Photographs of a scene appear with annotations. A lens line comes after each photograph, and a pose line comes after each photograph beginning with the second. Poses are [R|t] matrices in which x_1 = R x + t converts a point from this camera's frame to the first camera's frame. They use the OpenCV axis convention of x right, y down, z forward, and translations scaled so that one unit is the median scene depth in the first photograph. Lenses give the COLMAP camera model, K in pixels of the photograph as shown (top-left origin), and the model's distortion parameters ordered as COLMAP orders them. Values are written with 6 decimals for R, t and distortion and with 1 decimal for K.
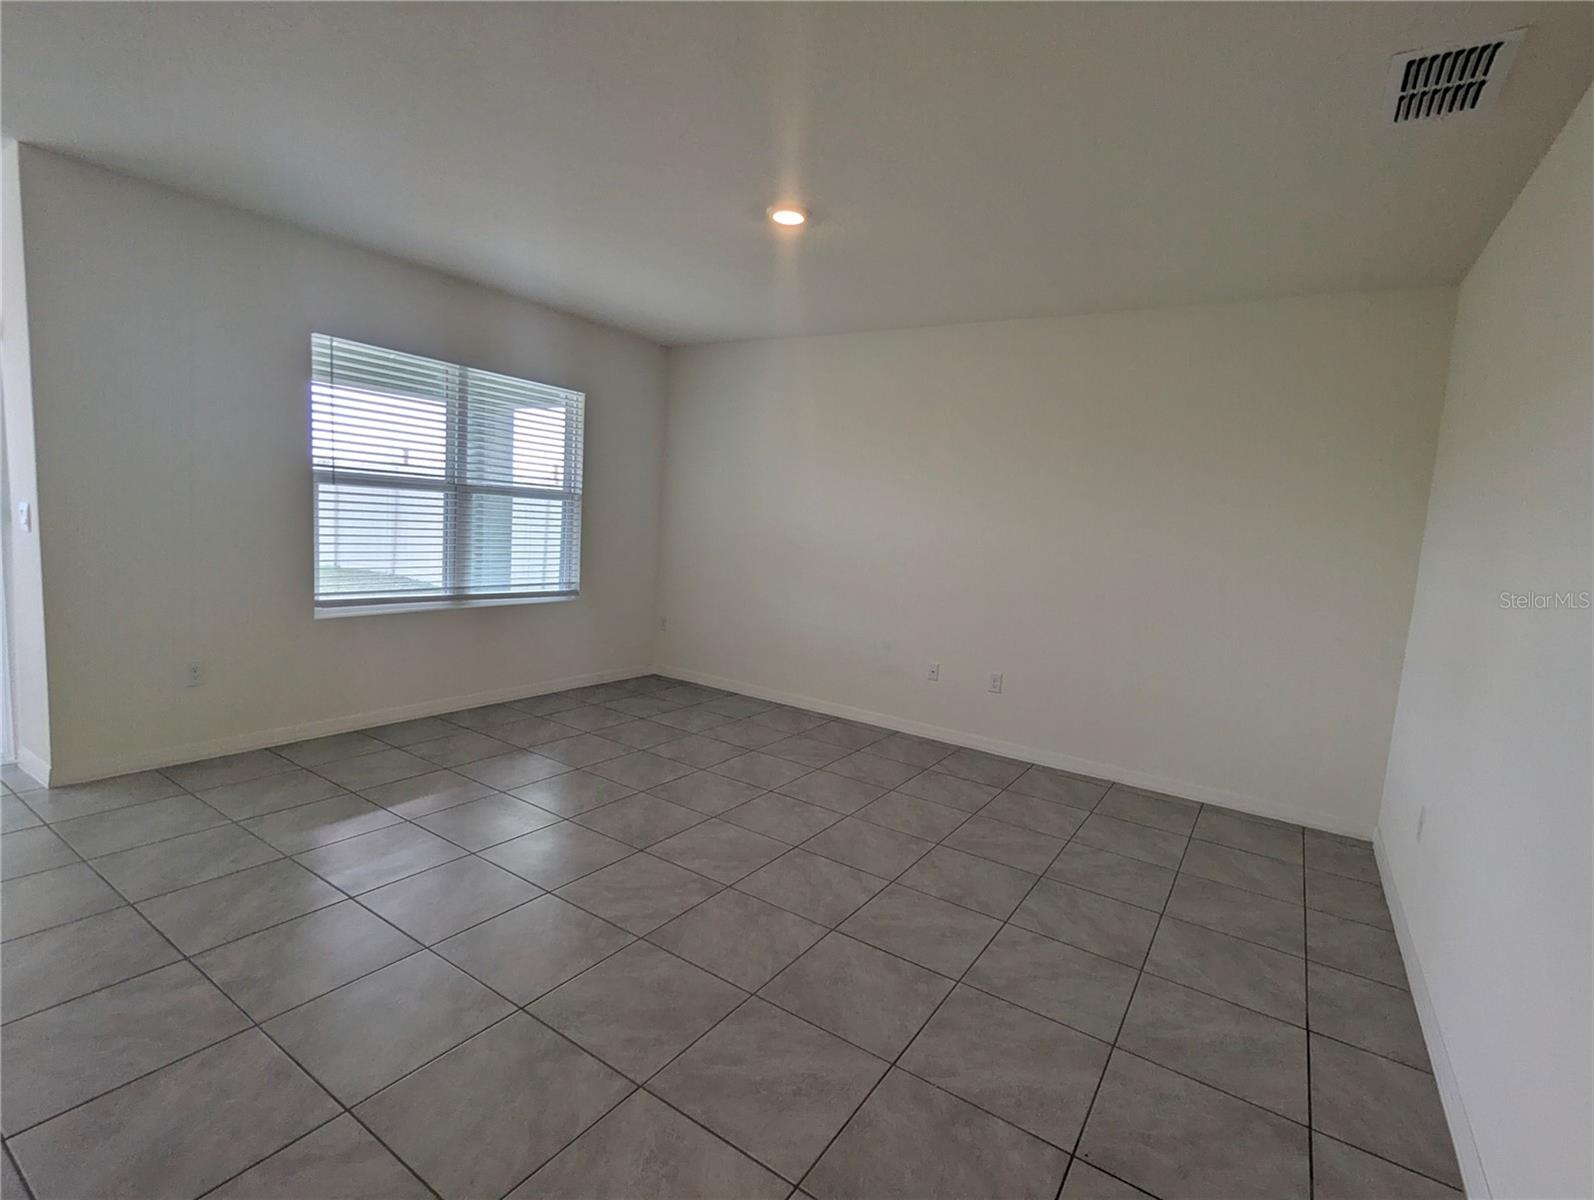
lens RADIAL K [[739.5, 0, 800.2], [0, 739.5, 602.2], [0, 0, 1]] dist [0.001824, 0.001050]
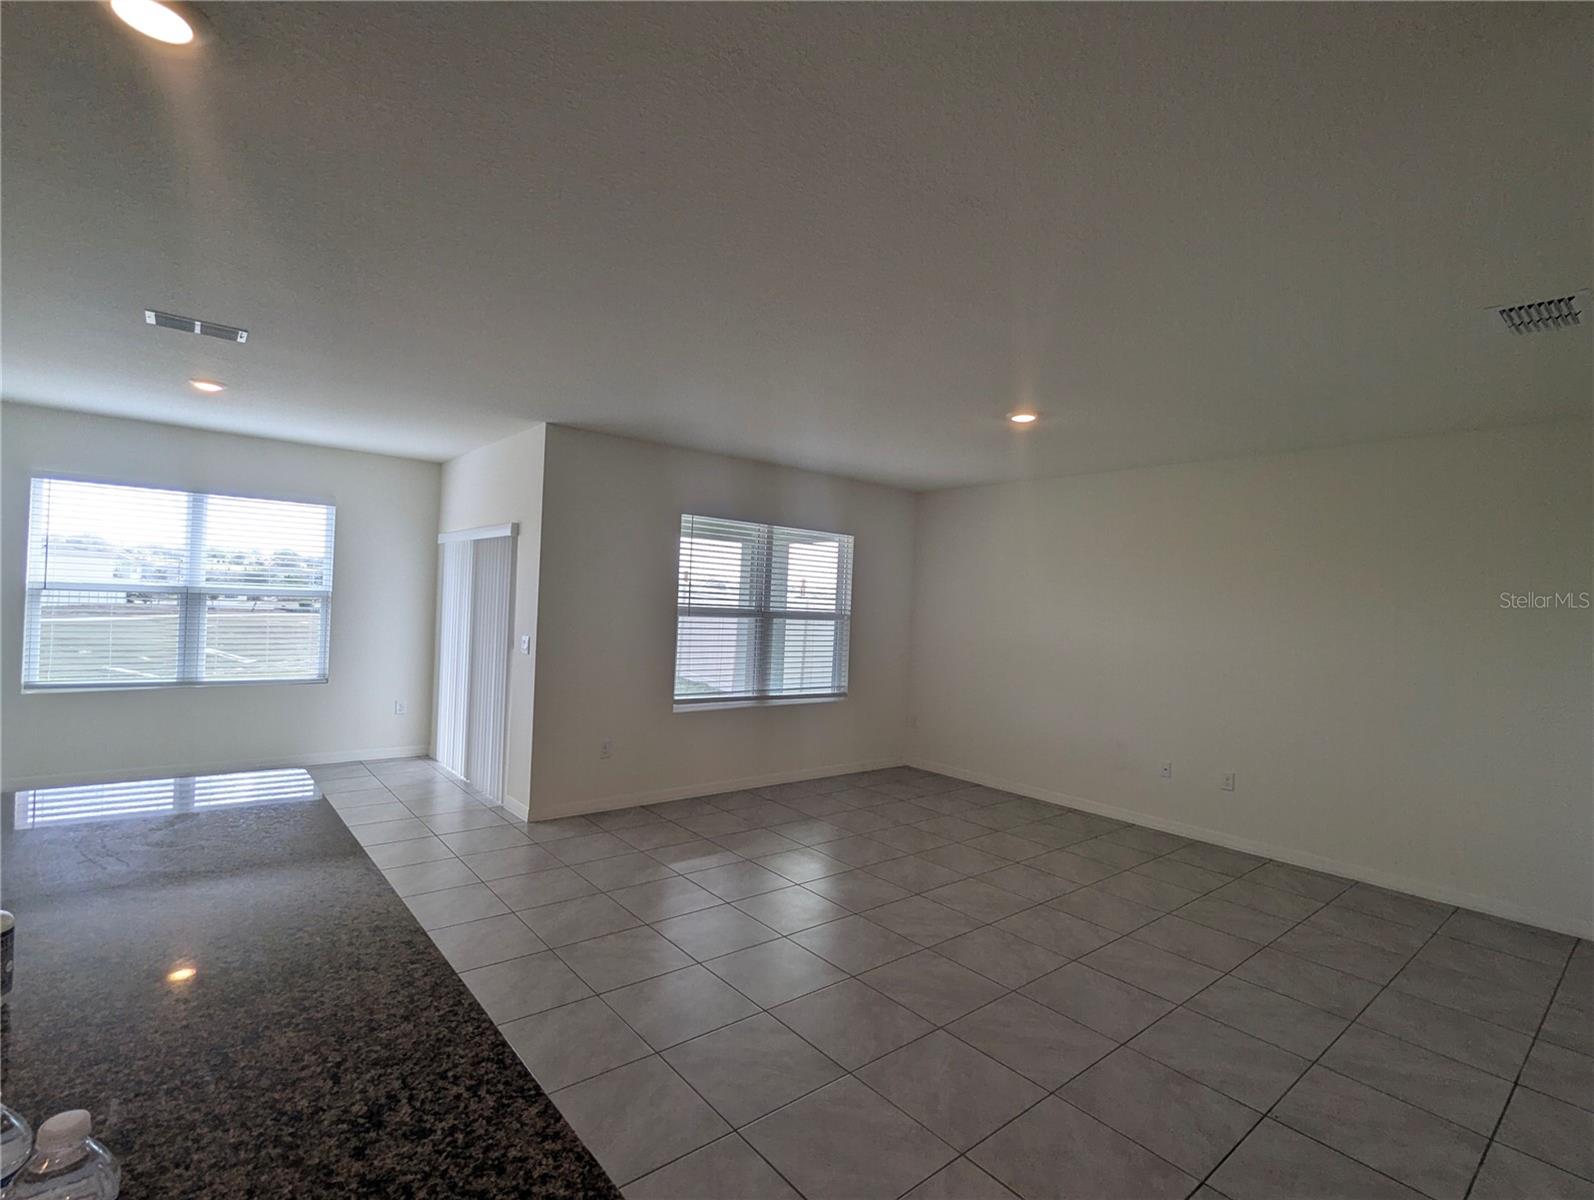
lens RADIAL K [[739.5, 0, 809.1], [0, 739.5, 619.7], [0, 0, 1]] dist [0.001824, 0.001050]
pose [[0.957911, -0.023294, -0.286119, -0.009654], [-0.008951, 0.993794, -0.110877, 0.000043], [0.286926, 0.108771, 0.951757, -0.263208]]
